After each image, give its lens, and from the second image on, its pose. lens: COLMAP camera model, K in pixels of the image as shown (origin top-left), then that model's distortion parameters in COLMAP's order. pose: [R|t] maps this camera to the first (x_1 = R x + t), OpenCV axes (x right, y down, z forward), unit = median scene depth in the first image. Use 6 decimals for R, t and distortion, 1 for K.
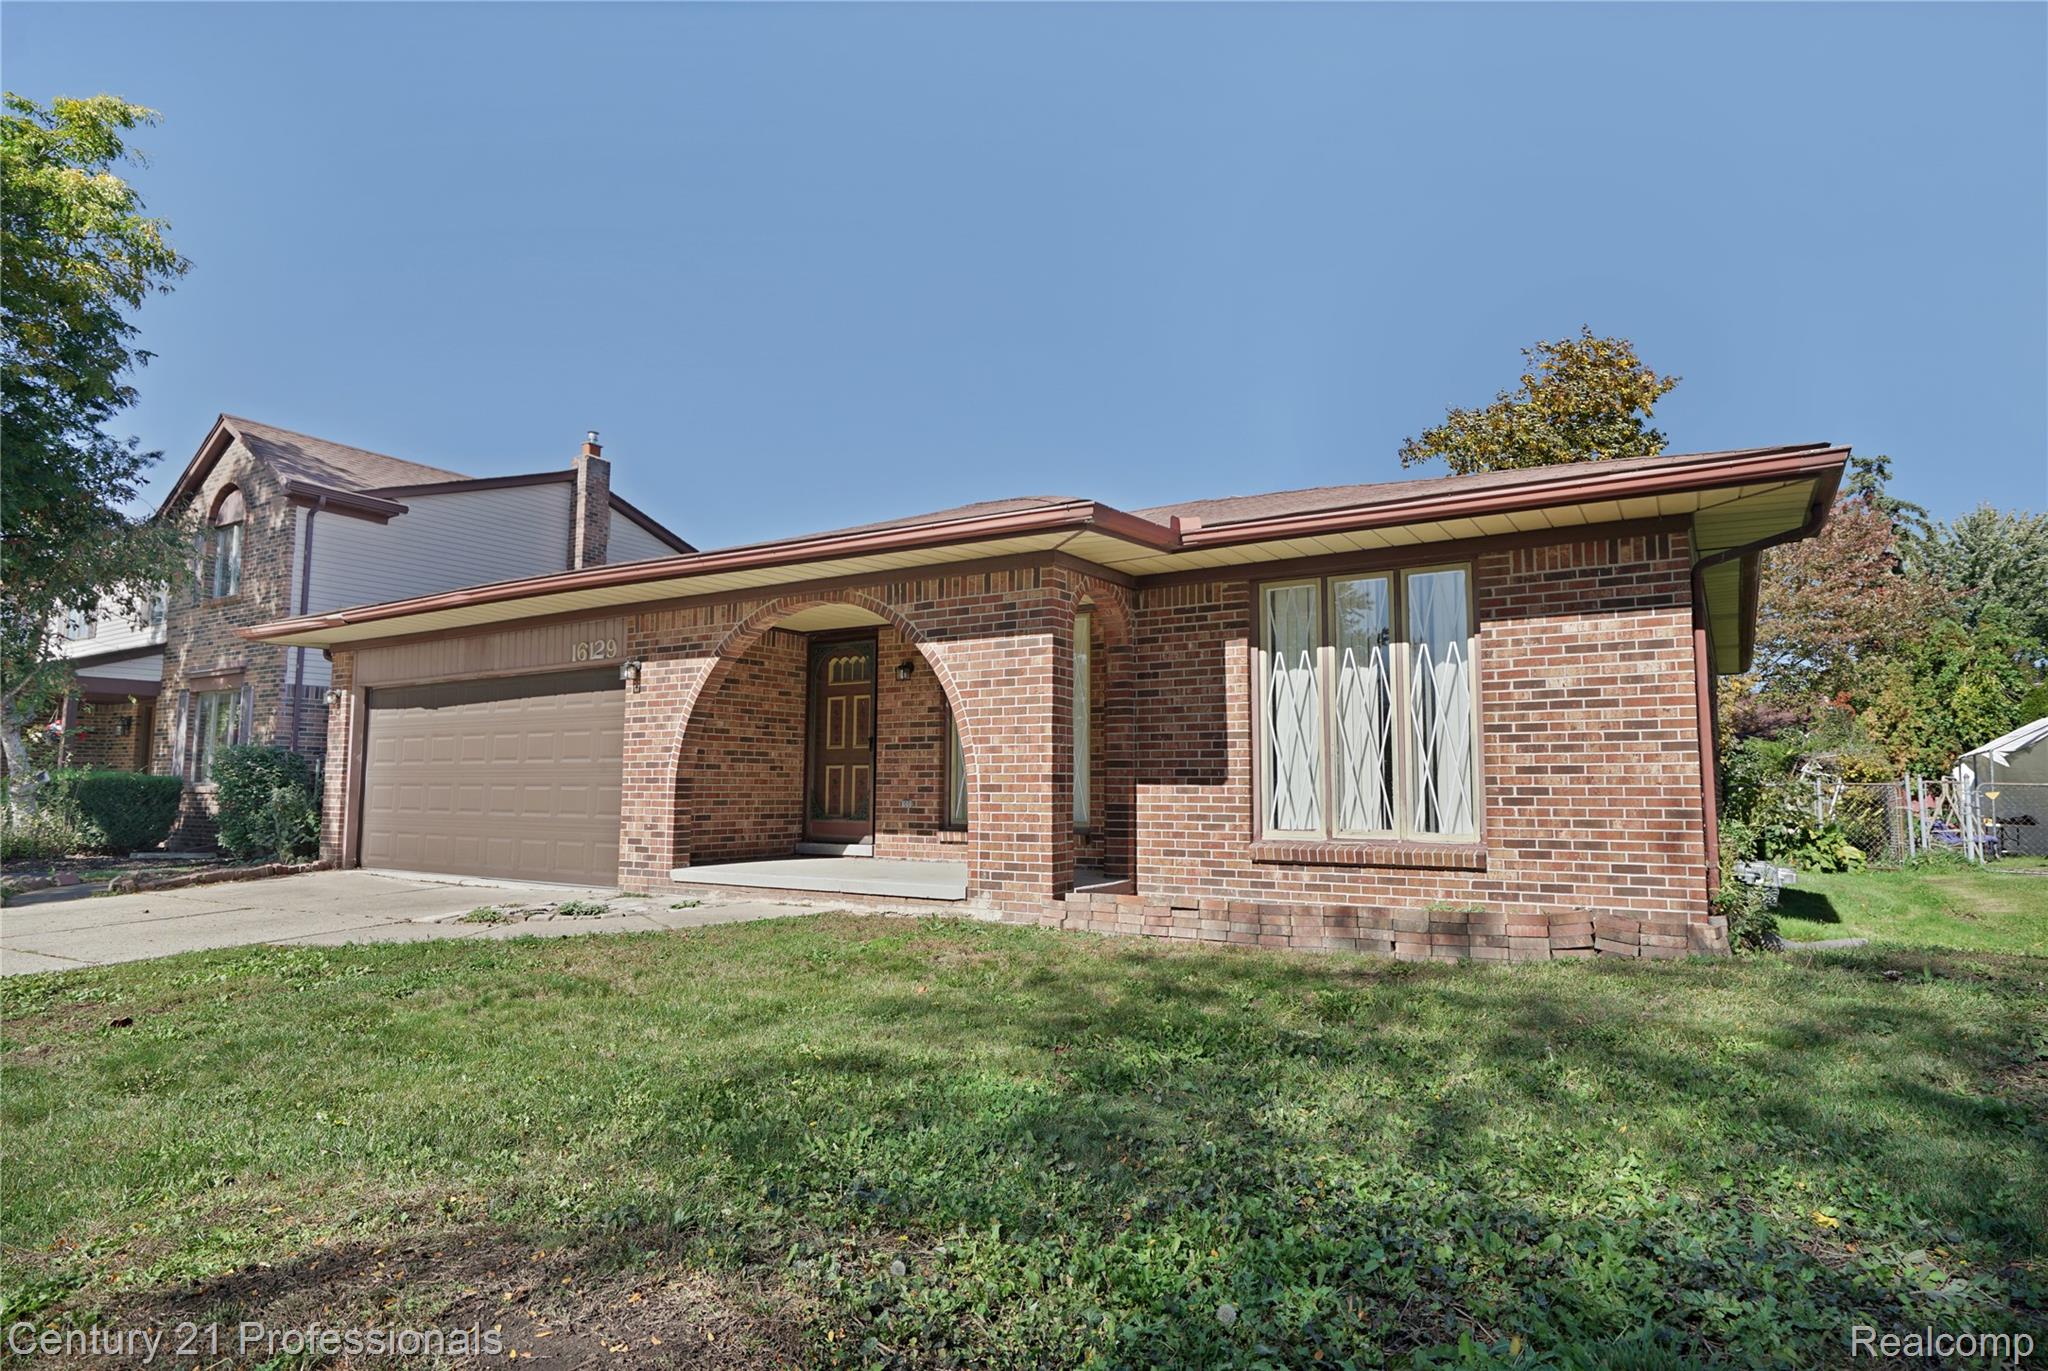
lens RADIAL K [[1112.7, 0, 1024.0], [0, 1112.7, 685.5], [0, 0, 1]] dist [0.003202, -0.000217]
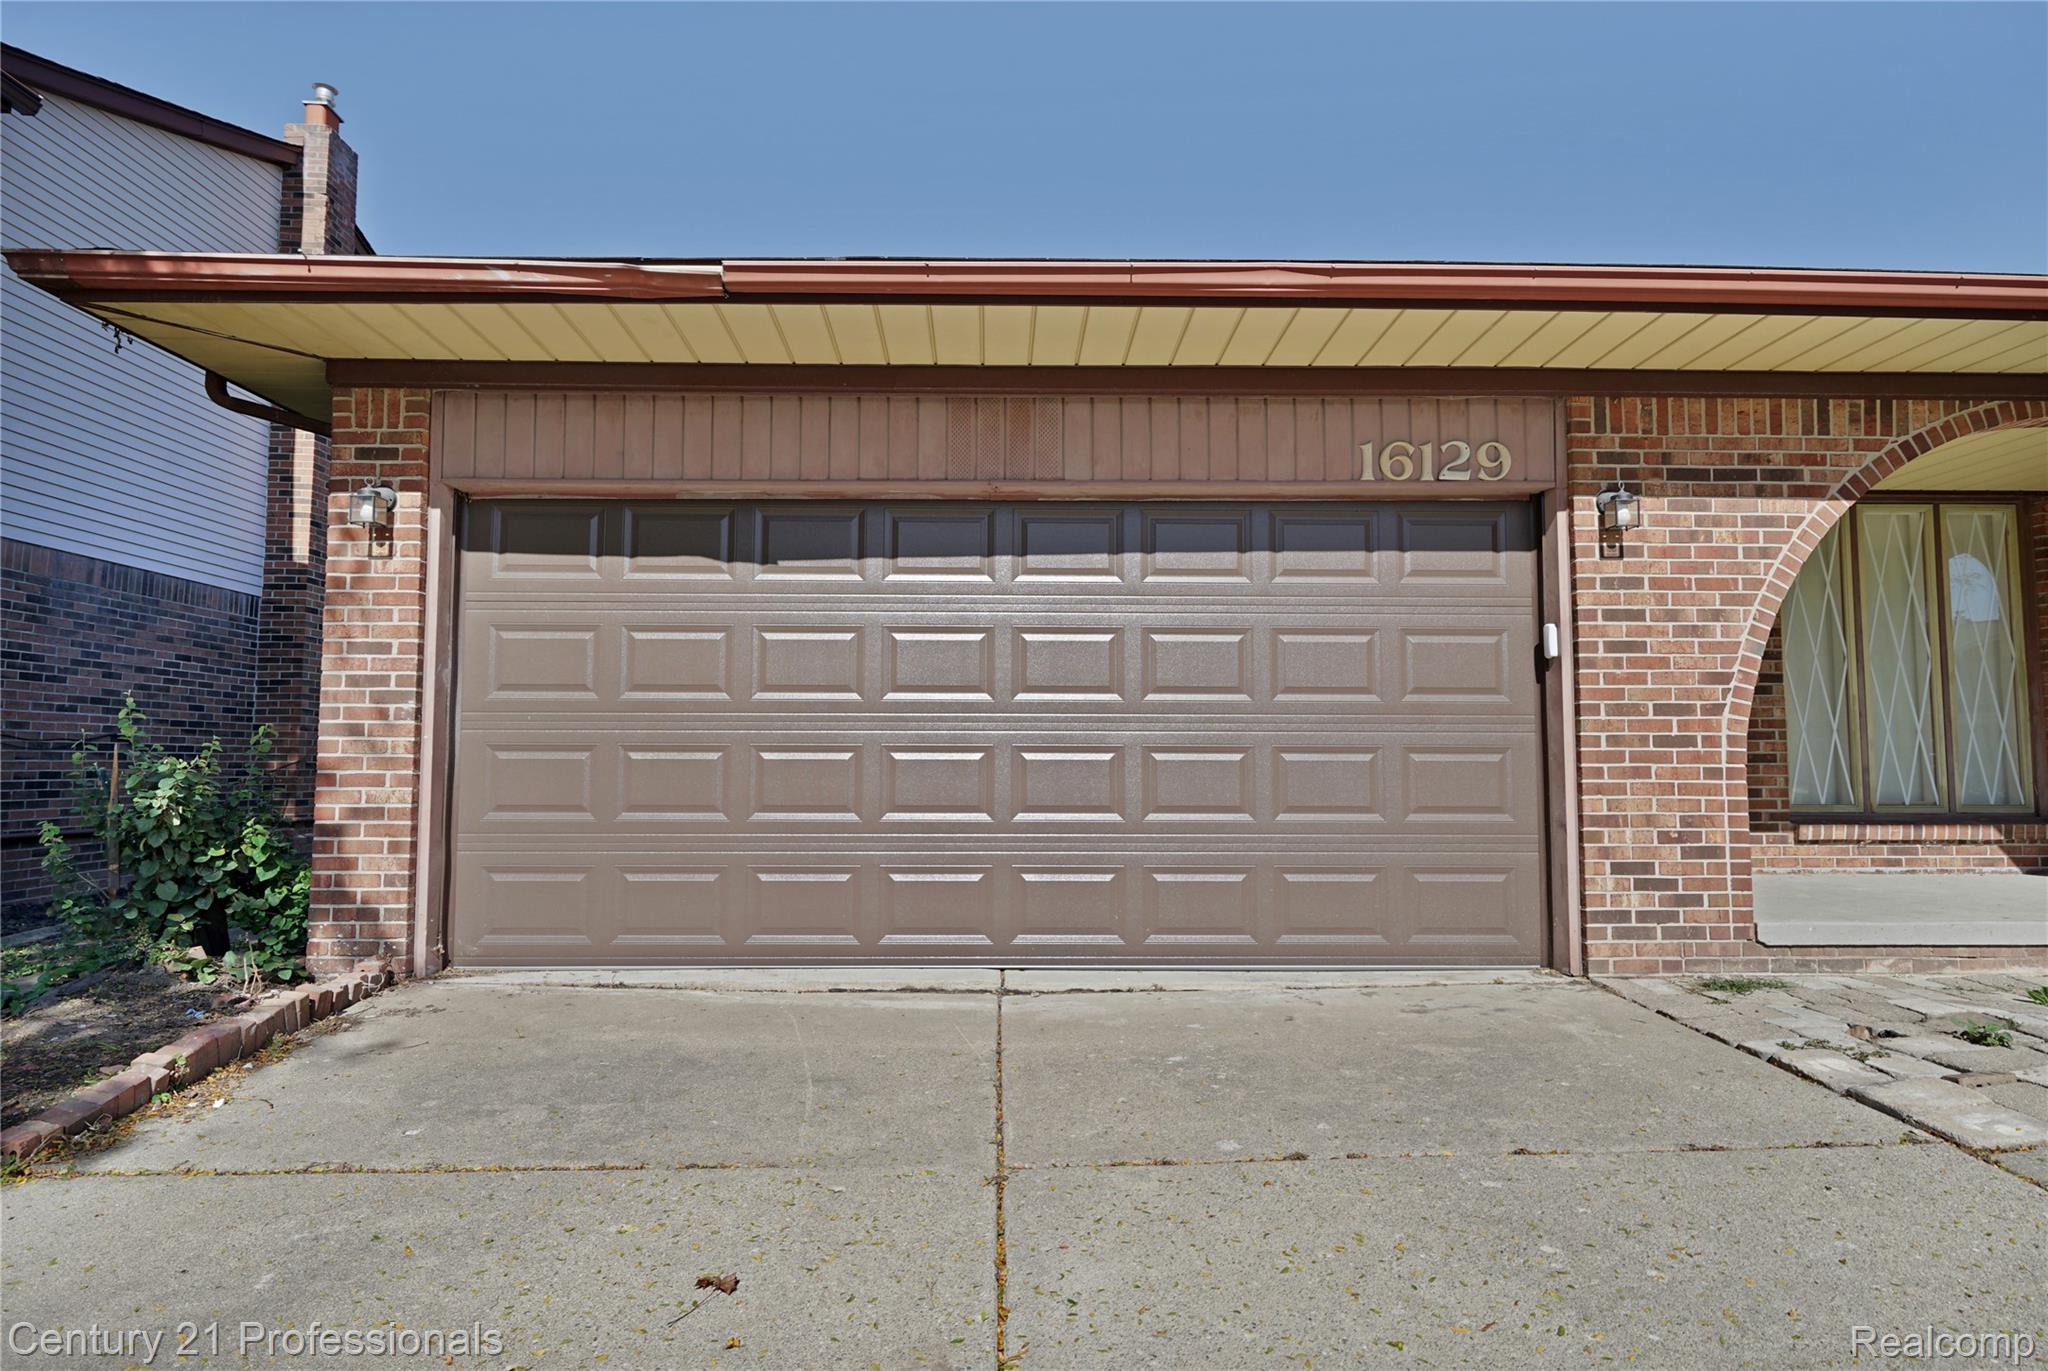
lens RADIAL K [[1134.4, 0, 1024.0], [0, 1134.4, 685.5], [0, 0, 1]] dist [0.001253, 0.000746]
pose [[0.831701, 0.033707, 0.554200, -0.789093], [-0.050356, 0.998621, 0.014833, 0.063589], [-0.552936, -0.040244, 0.832251, 0.697803]]
